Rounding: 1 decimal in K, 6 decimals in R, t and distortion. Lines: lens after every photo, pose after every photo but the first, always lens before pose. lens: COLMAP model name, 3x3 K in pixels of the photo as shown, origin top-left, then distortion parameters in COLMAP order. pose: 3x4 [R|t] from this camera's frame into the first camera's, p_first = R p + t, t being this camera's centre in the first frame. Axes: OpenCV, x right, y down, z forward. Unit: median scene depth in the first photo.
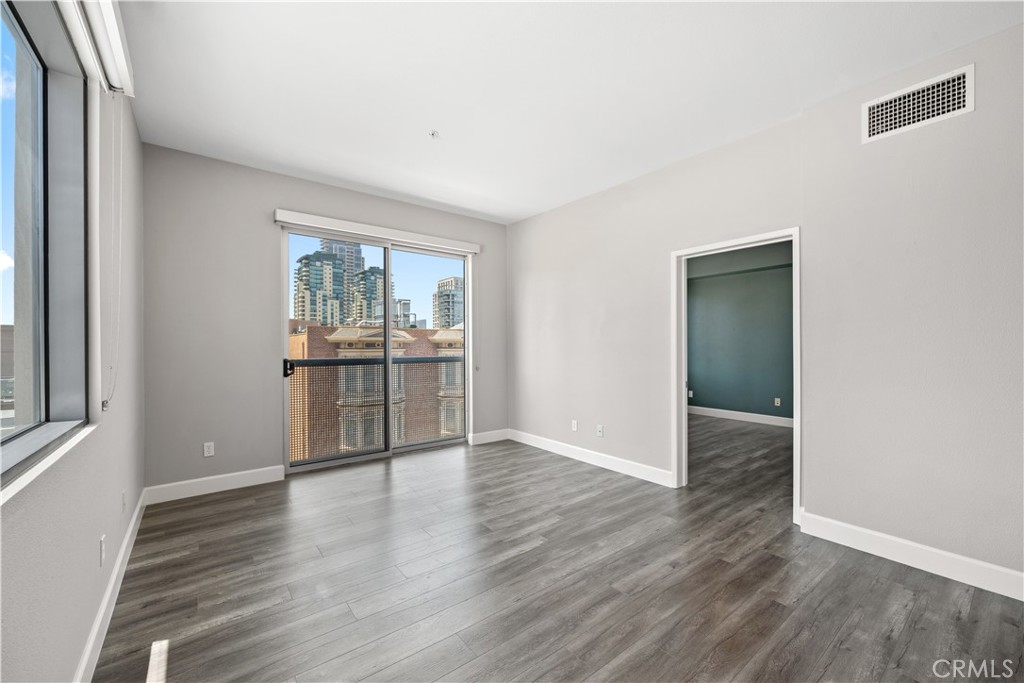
lens RADIAL K [[405.1, 0, 503.7], [0, 405.1, 350.3], [0, 0, 1]] dist [-0.001449, 0.000082]
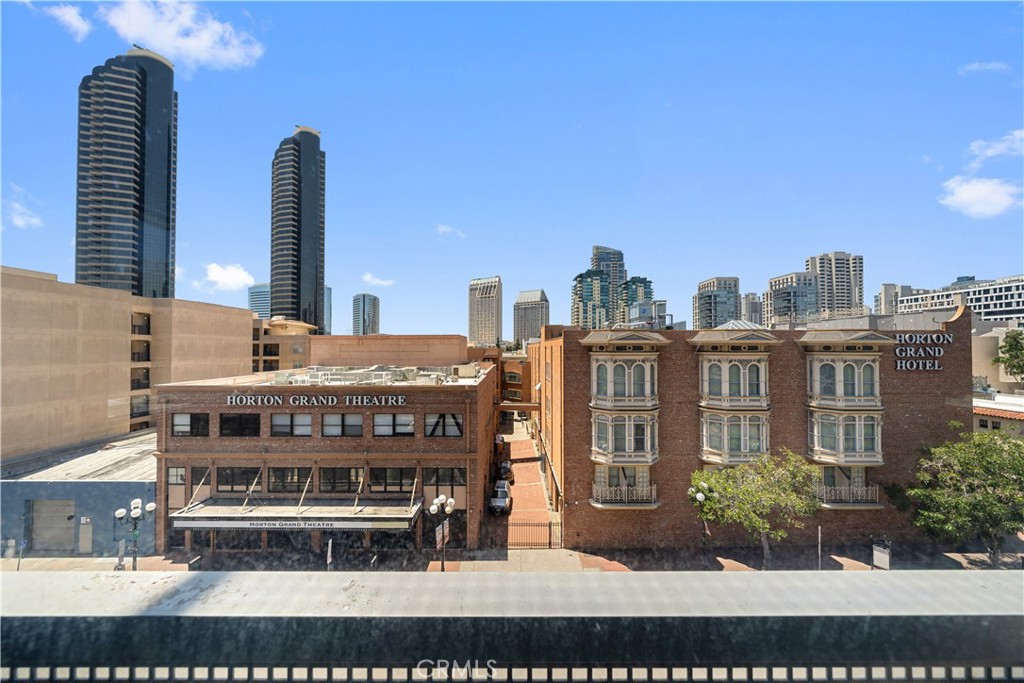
lens RADIAL K [[355.0, 0, 508.5], [0, 355.0, 342.5], [0, 0, 1]] dist [-0.001046, -0.000225]
pose [[0.794496, -0.007527, -0.607223, -0.219758], [-0.006187, 0.999771, -0.020489, -0.064860], [0.607238, 0.020035, 0.794267, 1.335934]]
